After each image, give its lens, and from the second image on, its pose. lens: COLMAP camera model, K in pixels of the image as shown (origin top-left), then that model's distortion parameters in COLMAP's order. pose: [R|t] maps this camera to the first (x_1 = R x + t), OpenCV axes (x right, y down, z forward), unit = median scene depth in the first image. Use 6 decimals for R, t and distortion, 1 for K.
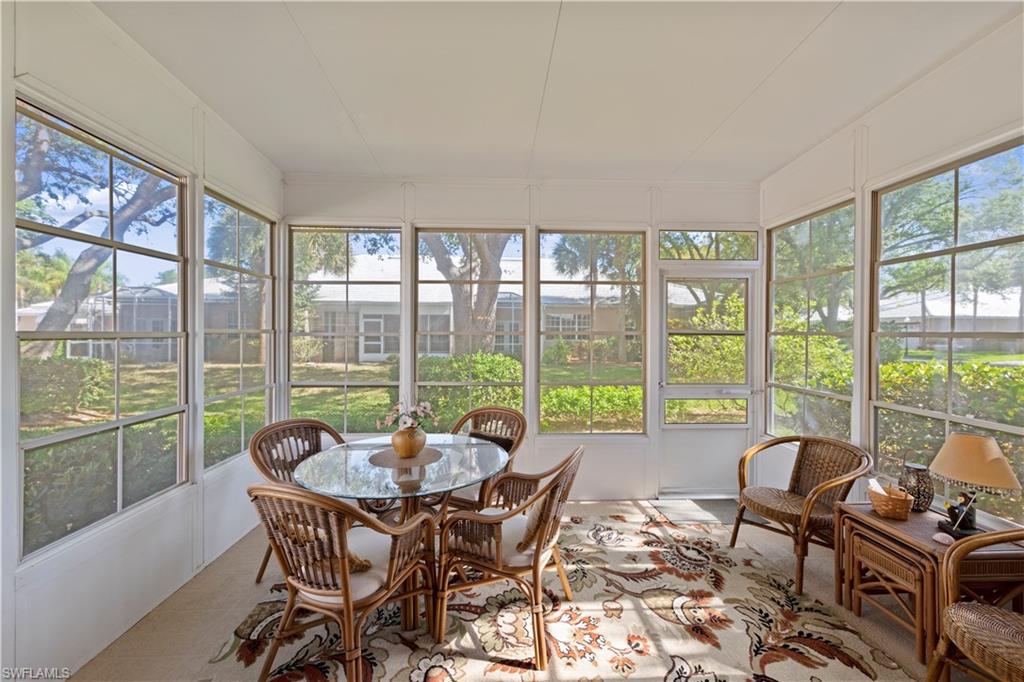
lens RADIAL K [[393.8, 0, 511.2], [0, 393.8, 339.6], [0, 0, 1]] dist [0.004608, 0.000134]
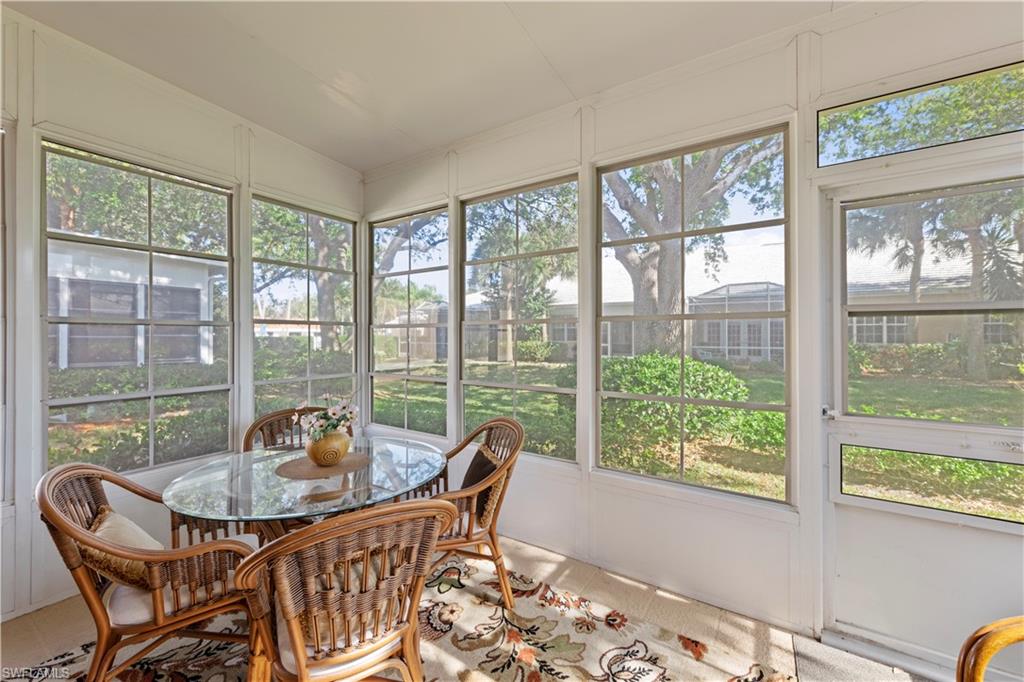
lens RADIAL K [[401.5, 0, 521.5], [0, 401.5, 337.3], [0, 0, 1]] dist [0.002411, -0.000070]
pose [[0.815980, -0.003578, -0.578070, 0.383731], [-0.005868, 0.999878, -0.014472, 0.027409], [0.578051, 0.015201, 0.815859, 0.374954]]
